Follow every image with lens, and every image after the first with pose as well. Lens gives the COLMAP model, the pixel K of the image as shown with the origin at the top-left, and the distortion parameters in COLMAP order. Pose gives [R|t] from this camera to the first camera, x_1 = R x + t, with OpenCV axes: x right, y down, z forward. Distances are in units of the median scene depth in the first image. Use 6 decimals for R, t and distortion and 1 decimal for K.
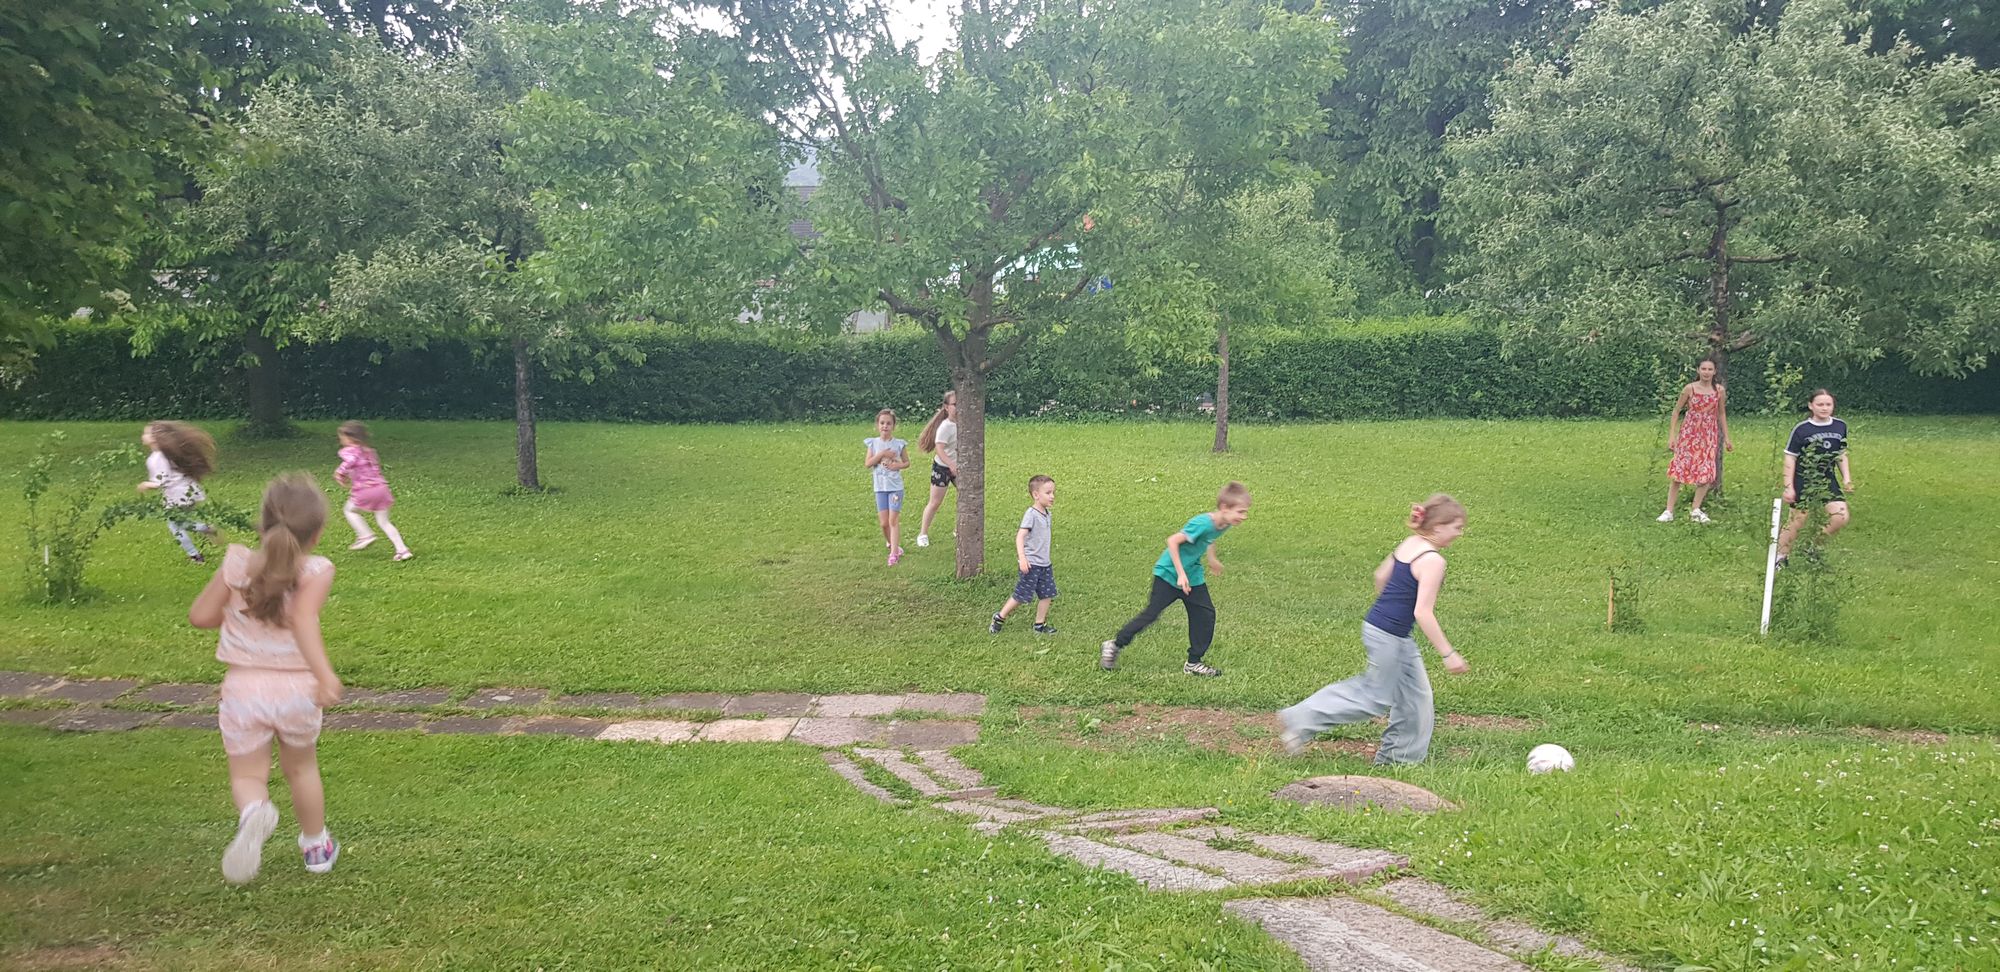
lens RADIAL K [[1556.8, 0, 998.1], [0, 1556.8, 496.9], [0, 0, 1]] dist [0.092364, -0.162606]
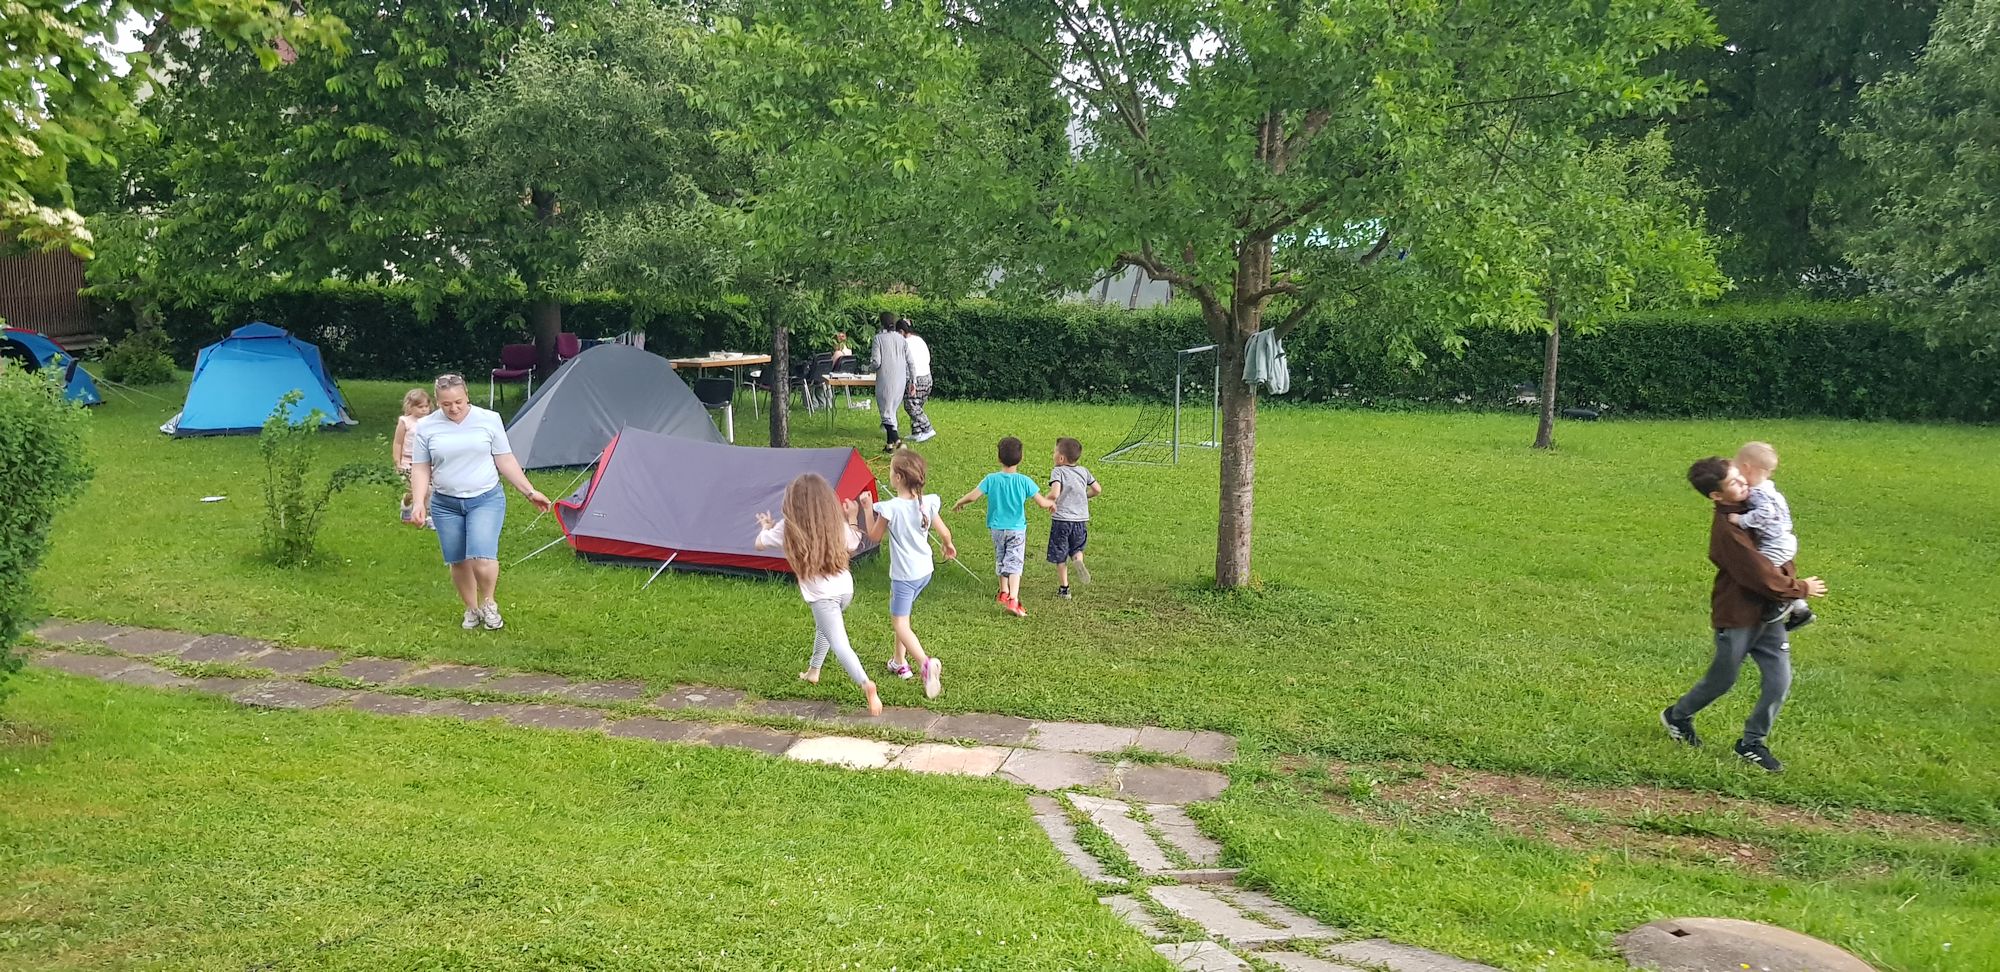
lens RADIAL K [[1576.0, 0, 956.1], [0, 1576.0, 483.8], [0, 0, 1]] dist [0.101668, -0.139446]
pose [[0.977784, 0.039638, -0.205834, 0.011111], [-0.038962, 0.999214, 0.007337, -0.006228], [0.205963, 0.000846, 0.978559, 0.114413]]
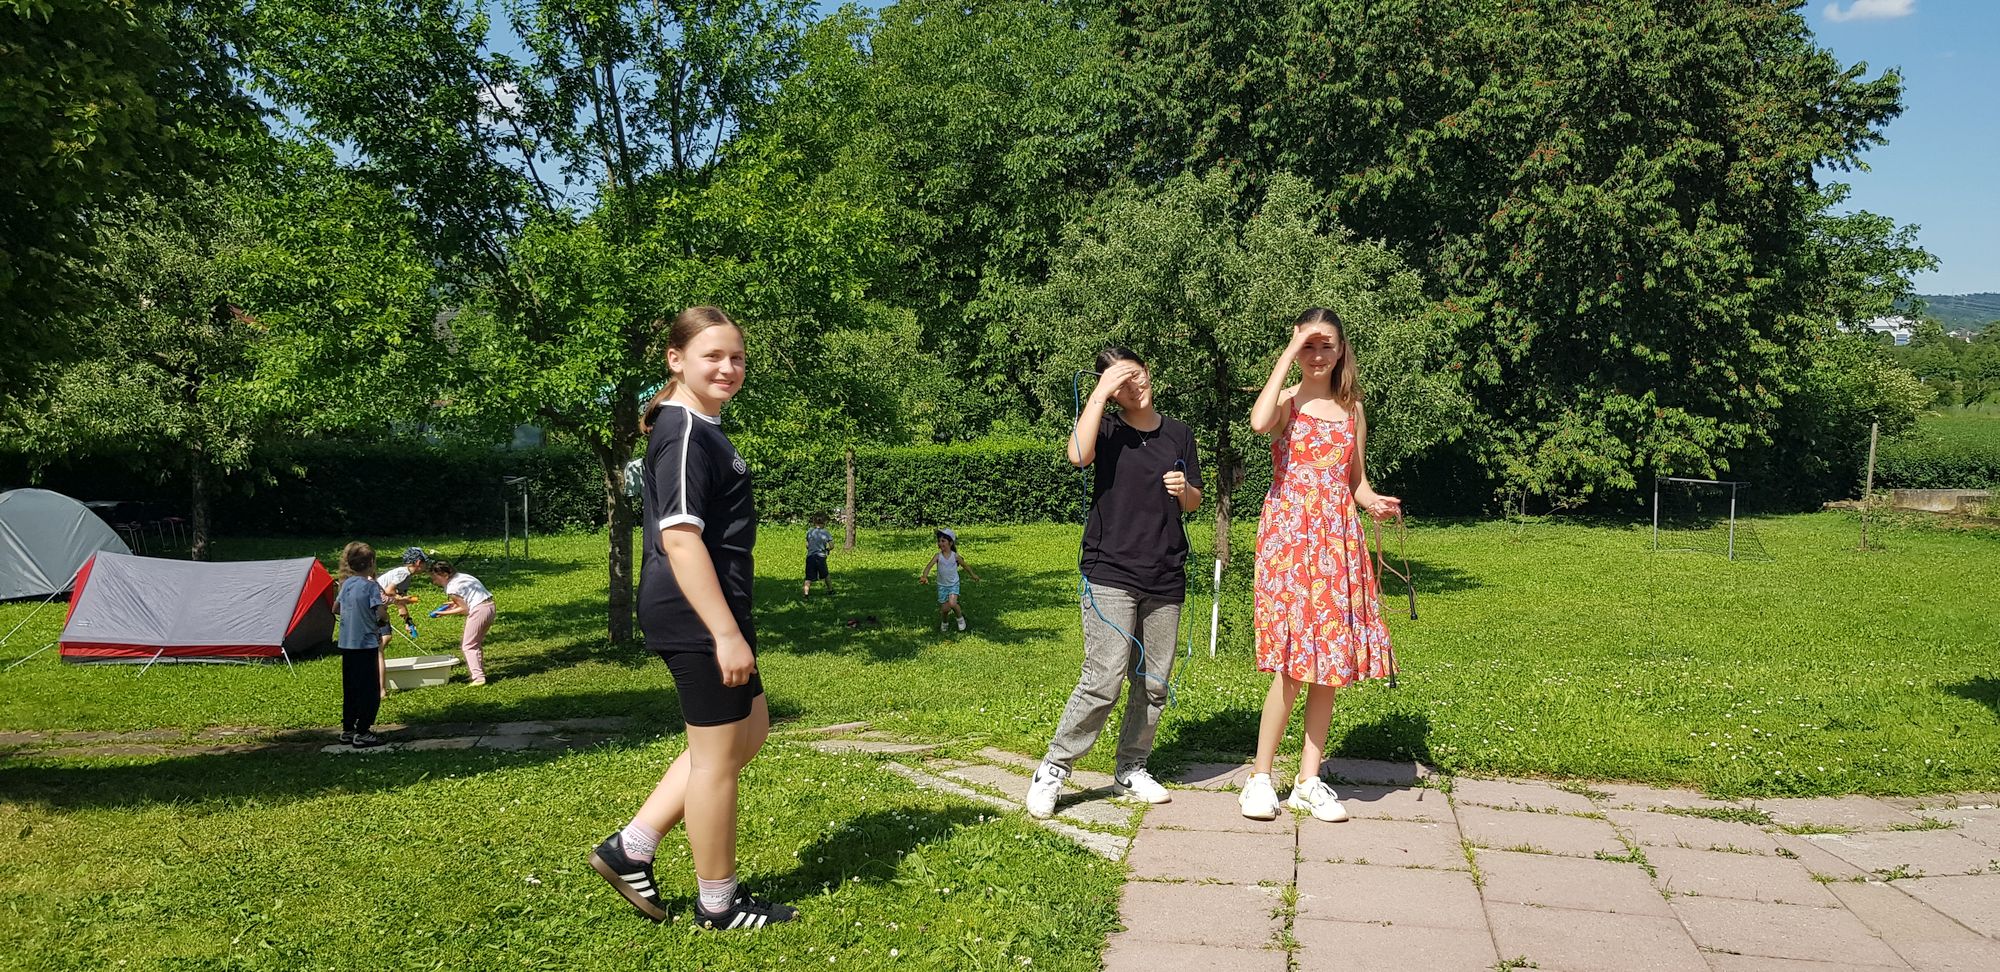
lens RADIAL K [[1556.8, 0, 998.1], [0, 1556.8, 496.9], [0, 0, 1]] dist [0.092364, -0.162606]
pose [[0.976714, -0.008248, 0.214388, 0.009607], [0.025226, 0.996744, -0.076580, 0.042207], [-0.213058, 0.080205, 0.973742, -0.276725]]
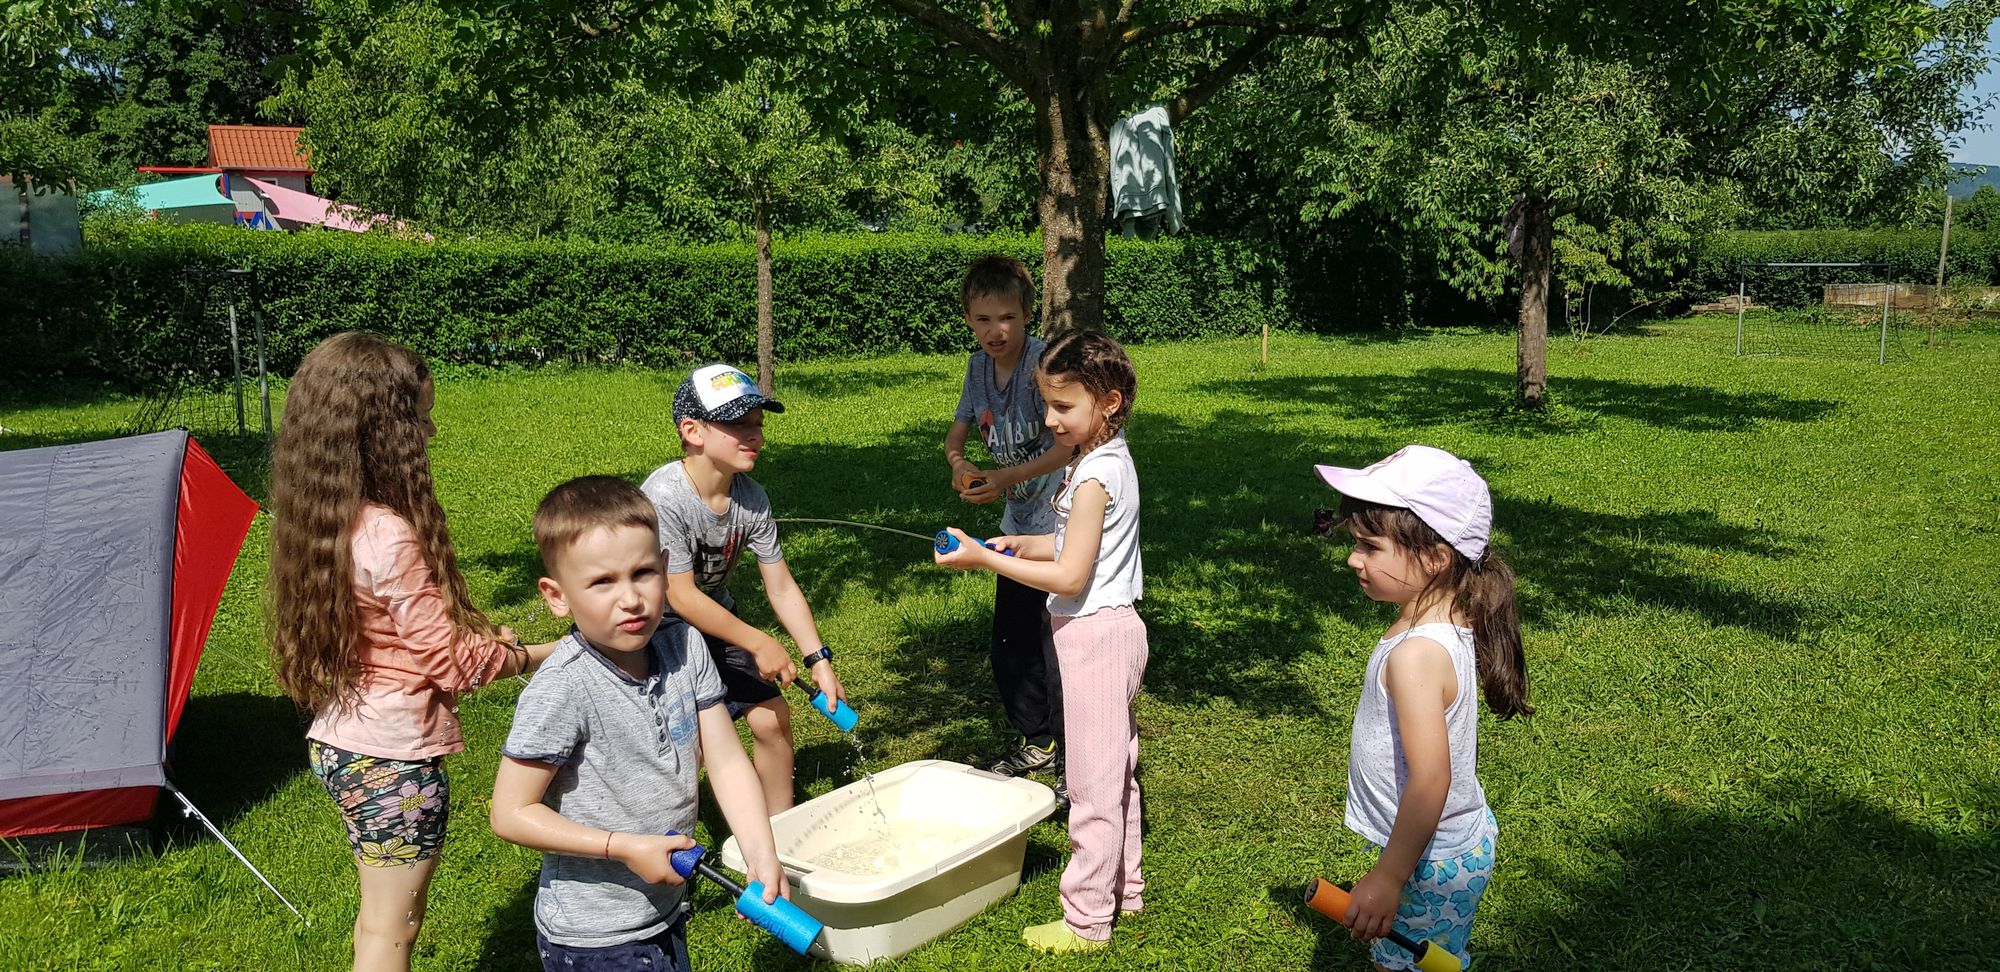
lens RADIAL K [[1556.8, 0, 998.1], [0, 1556.8, 496.9], [0, 0, 1]] dist [0.092364, -0.162606]
pose [[0.840380, -0.087267, 0.534926, -0.293657], [0.080582, 0.996101, 0.035907, -0.004850], [-0.535973, 0.012930, 0.844136, 0.708061]]
